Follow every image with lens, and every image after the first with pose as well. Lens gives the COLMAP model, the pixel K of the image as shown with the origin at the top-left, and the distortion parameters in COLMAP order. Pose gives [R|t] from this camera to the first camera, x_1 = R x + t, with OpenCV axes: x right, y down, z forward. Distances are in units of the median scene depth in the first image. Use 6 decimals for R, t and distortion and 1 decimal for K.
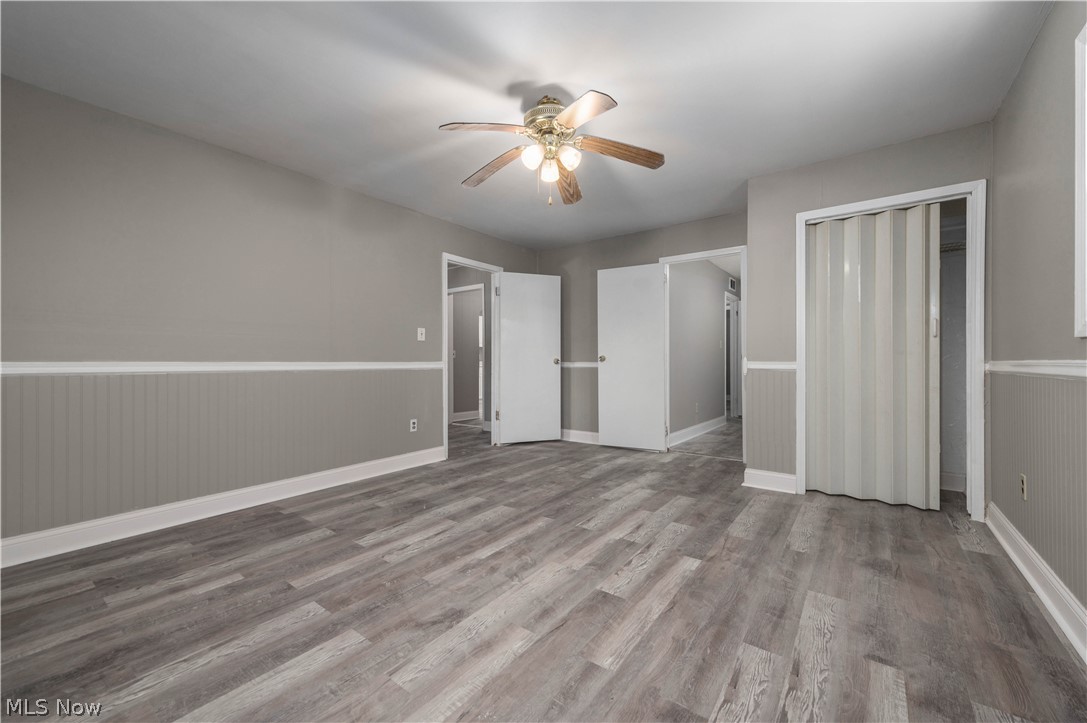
lens RADIAL K [[427.9, 0, 558.3], [0, 427.9, 359.7], [0, 0, 1]] dist [0.017035, -0.004793]
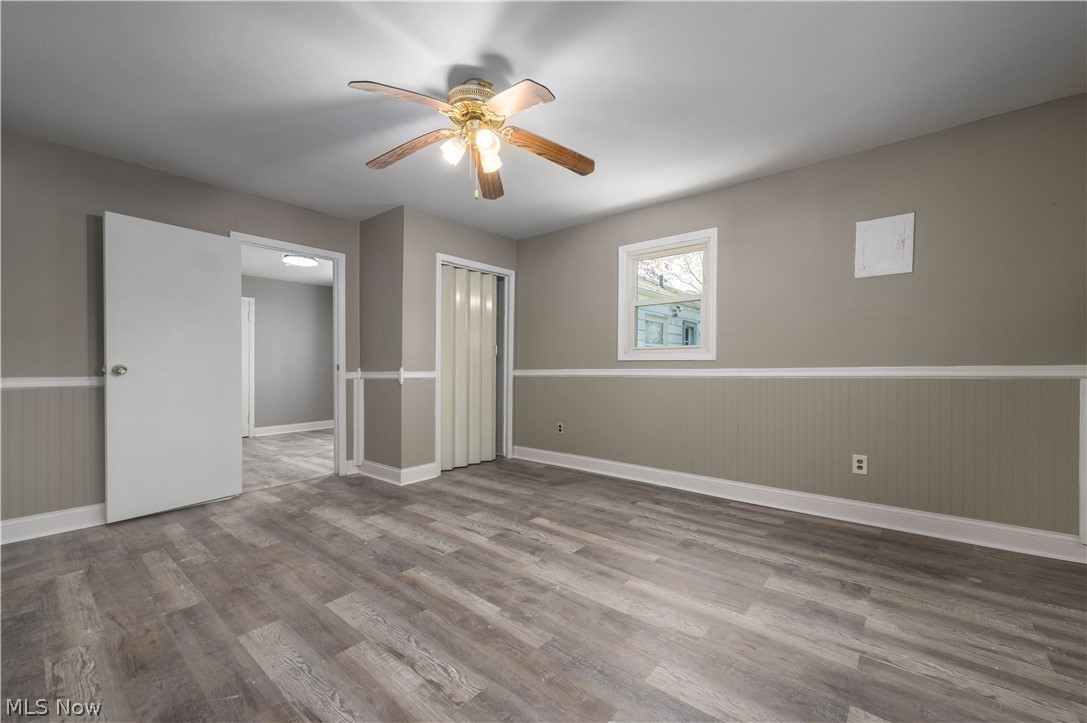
lens RADIAL K [[433.4, 0, 562.3], [0, 433.4, 371.4], [0, 0, 1]] dist [0.018367, -0.005198]
pose [[0.052045, -0.009797, 0.998597, -0.916904], [0.007221, 0.999929, 0.009434, -0.006937], [-0.998619, 0.006720, 0.052112, 0.751563]]
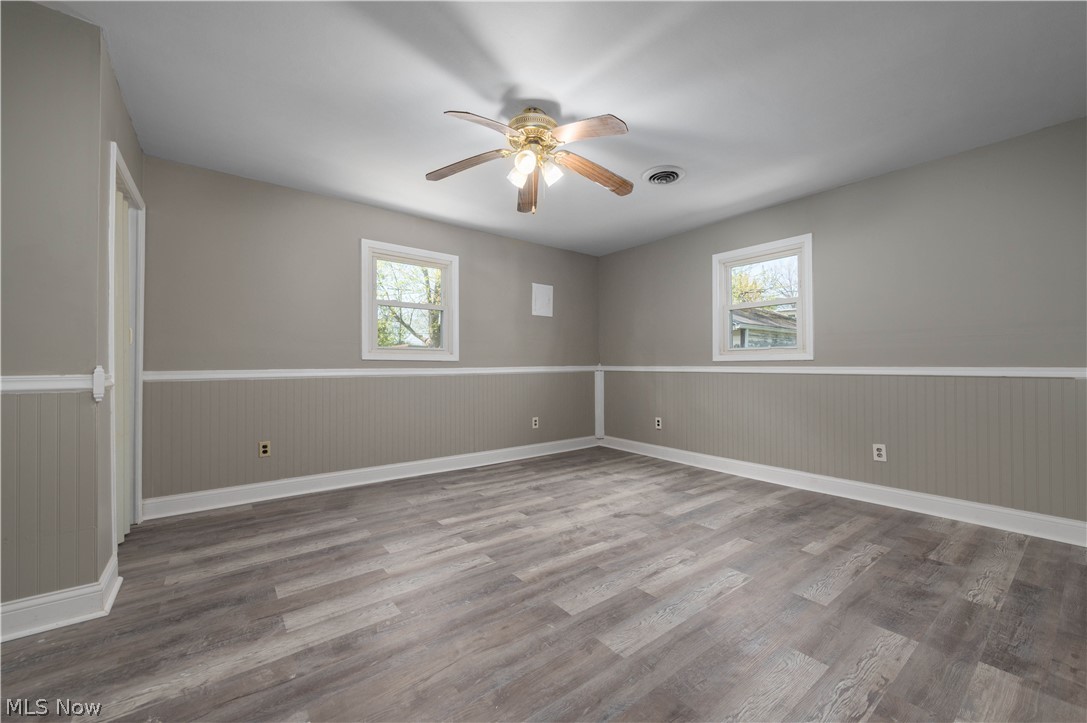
lens RADIAL K [[427.9, 0, 558.3], [0, 427.9, 359.7], [0, 0, 1]] dist [0.017035, -0.004793]
pose [[-0.963549, 0.010586, 0.267324, -0.335774], [0.007051, 0.999875, -0.014180, -0.004516], [-0.267441, -0.011778, -0.963502, 1.927513]]
